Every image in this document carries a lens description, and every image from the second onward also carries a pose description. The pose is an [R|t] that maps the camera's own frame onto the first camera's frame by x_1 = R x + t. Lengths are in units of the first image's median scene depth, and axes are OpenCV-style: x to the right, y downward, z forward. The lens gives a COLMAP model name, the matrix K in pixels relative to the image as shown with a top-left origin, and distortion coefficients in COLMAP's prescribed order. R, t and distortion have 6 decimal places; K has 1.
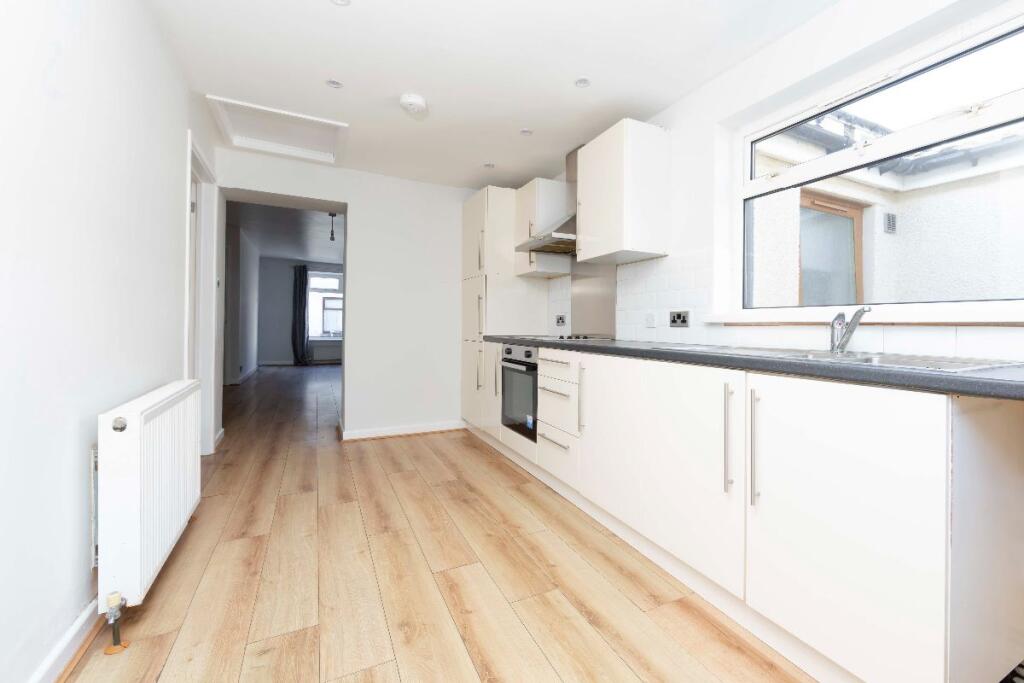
lens RADIAL K [[417.5, 0, 537.1], [0, 417.5, 324.0], [0, 0, 1]] dist [-0.003741, -0.000213]
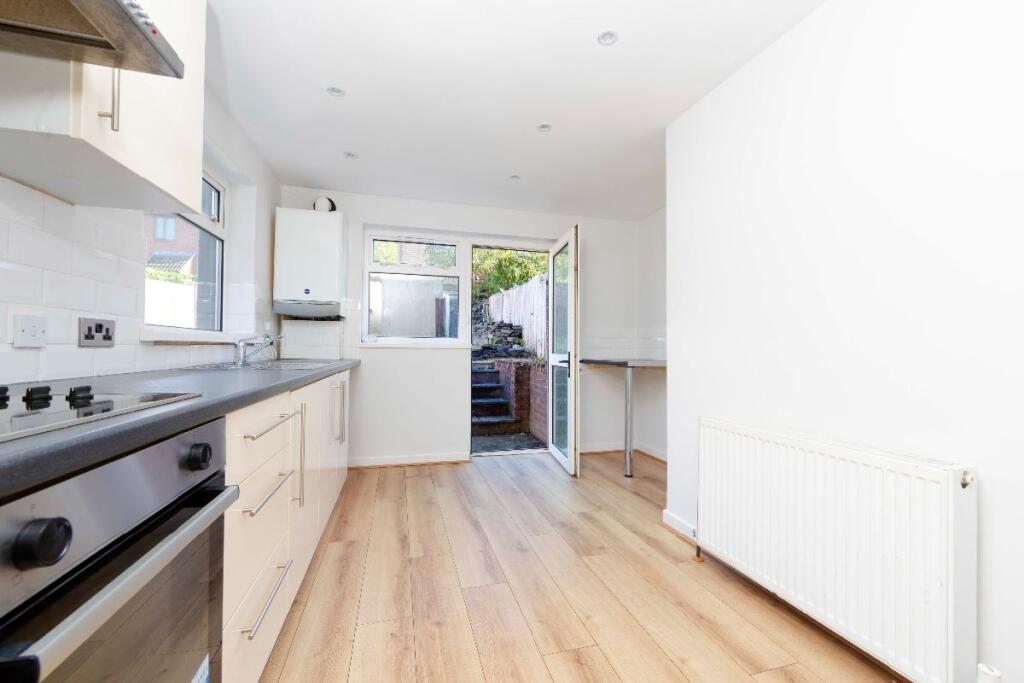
lens RADIAL K [[417.5, 0, 515.5], [0, 417.5, 342.7], [0, 0, 1]] dist [-0.003741, -0.000213]
pose [[-0.981134, -0.023407, 0.191909, -0.338155], [-0.026993, 0.999506, -0.016096, -0.004826], [-0.191437, -0.020973, -0.981281, 1.506720]]
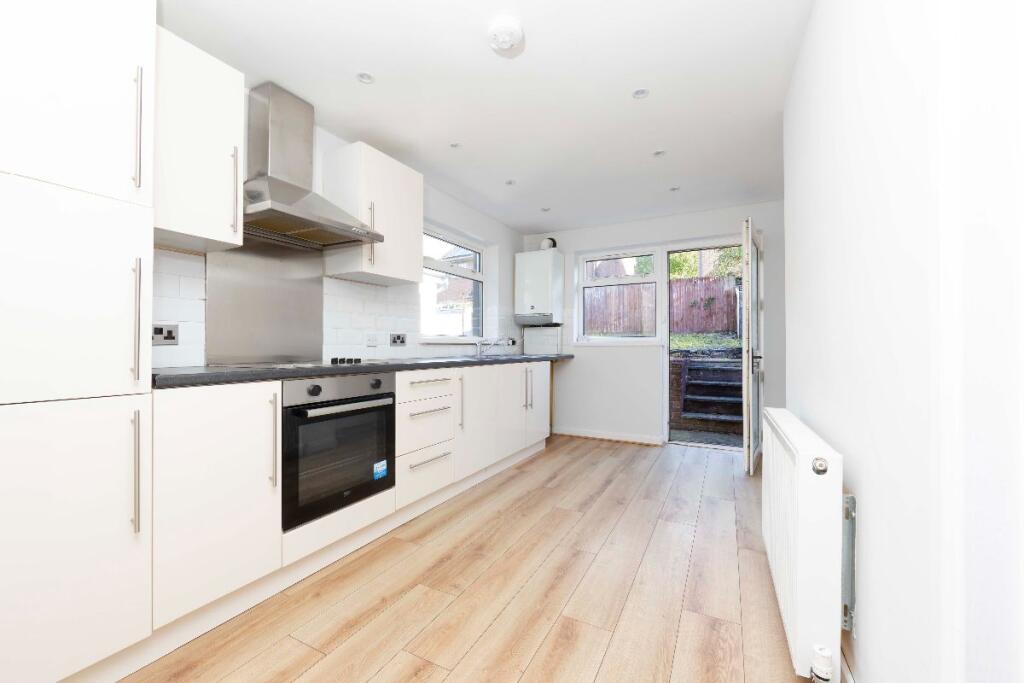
lens RADIAL K [[417.5, 0, 517.2], [0, 417.5, 341.9], [0, 0, 1]] dist [-0.003741, -0.000213]
pose [[-0.576833, -0.005875, 0.816841, -0.969391], [-0.012881, 0.999915, -0.001905, -0.007839], [-0.816760, -0.011621, -0.576860, 1.507343]]
